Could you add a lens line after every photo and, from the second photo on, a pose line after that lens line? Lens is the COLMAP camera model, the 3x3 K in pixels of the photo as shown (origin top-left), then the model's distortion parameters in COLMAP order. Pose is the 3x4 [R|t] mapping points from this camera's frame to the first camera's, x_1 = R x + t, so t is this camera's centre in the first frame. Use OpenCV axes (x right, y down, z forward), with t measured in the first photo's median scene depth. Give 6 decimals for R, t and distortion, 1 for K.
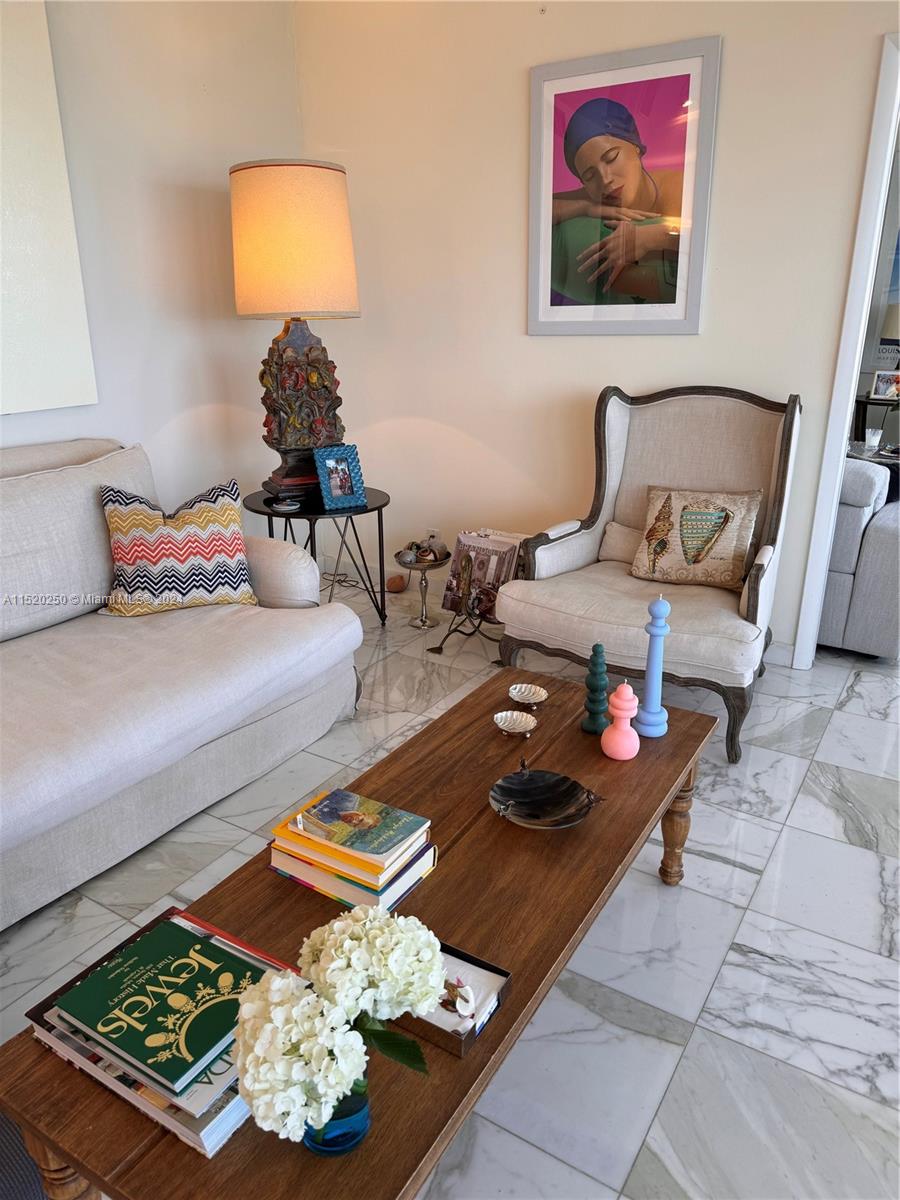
lens RADIAL K [[841.6, 0, 448.6], [0, 841.6, 601.6], [0, 0, 1]] dist [0.030059, -0.034877]
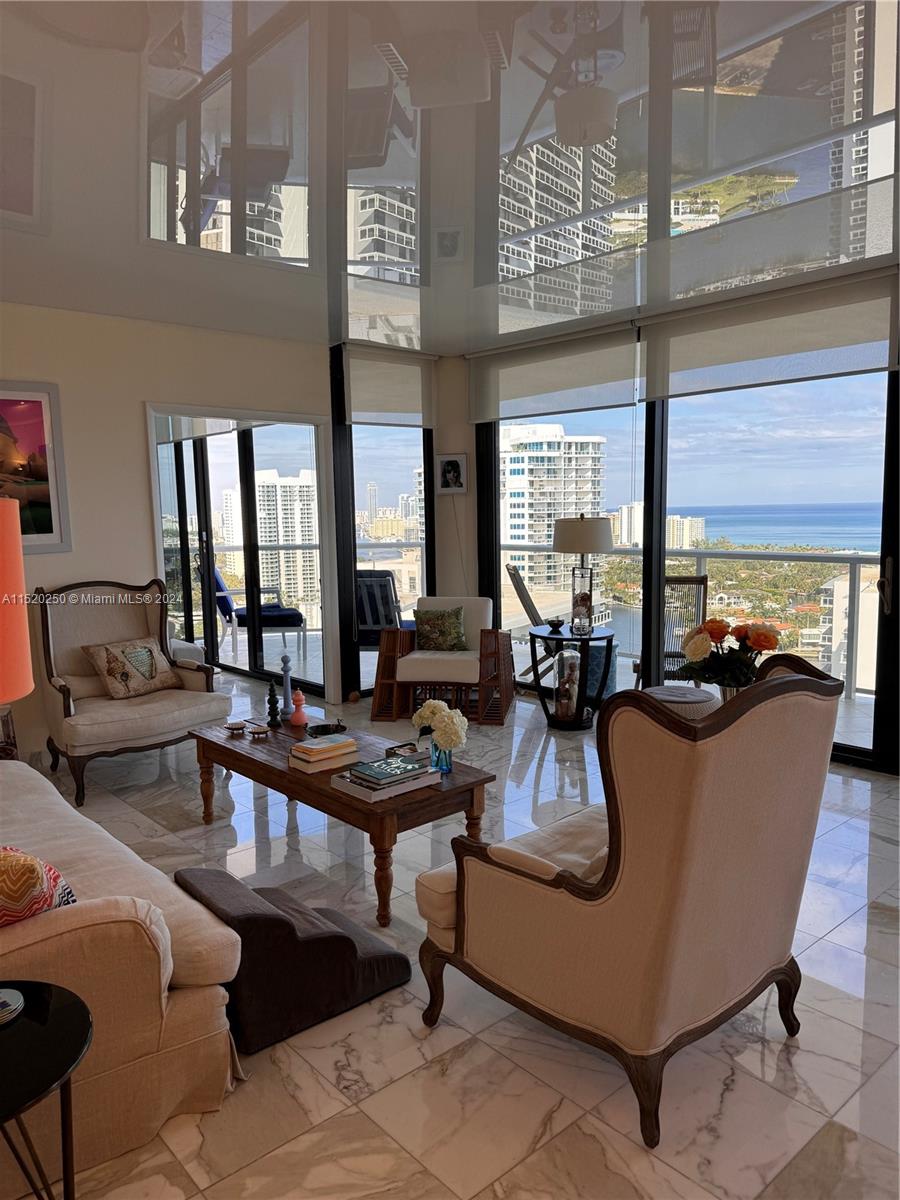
lens RADIAL K [[841.6, 0, 448.6], [0, 841.6, 601.5], [0, 0, 1]] dist [0.030059, -0.034877]
pose [[0.279651, -0.105670, 0.954269, -1.127031], [0.330002, 0.943948, 0.007819, -0.009204], [-0.901606, 0.312724, 0.298847, -0.080610]]
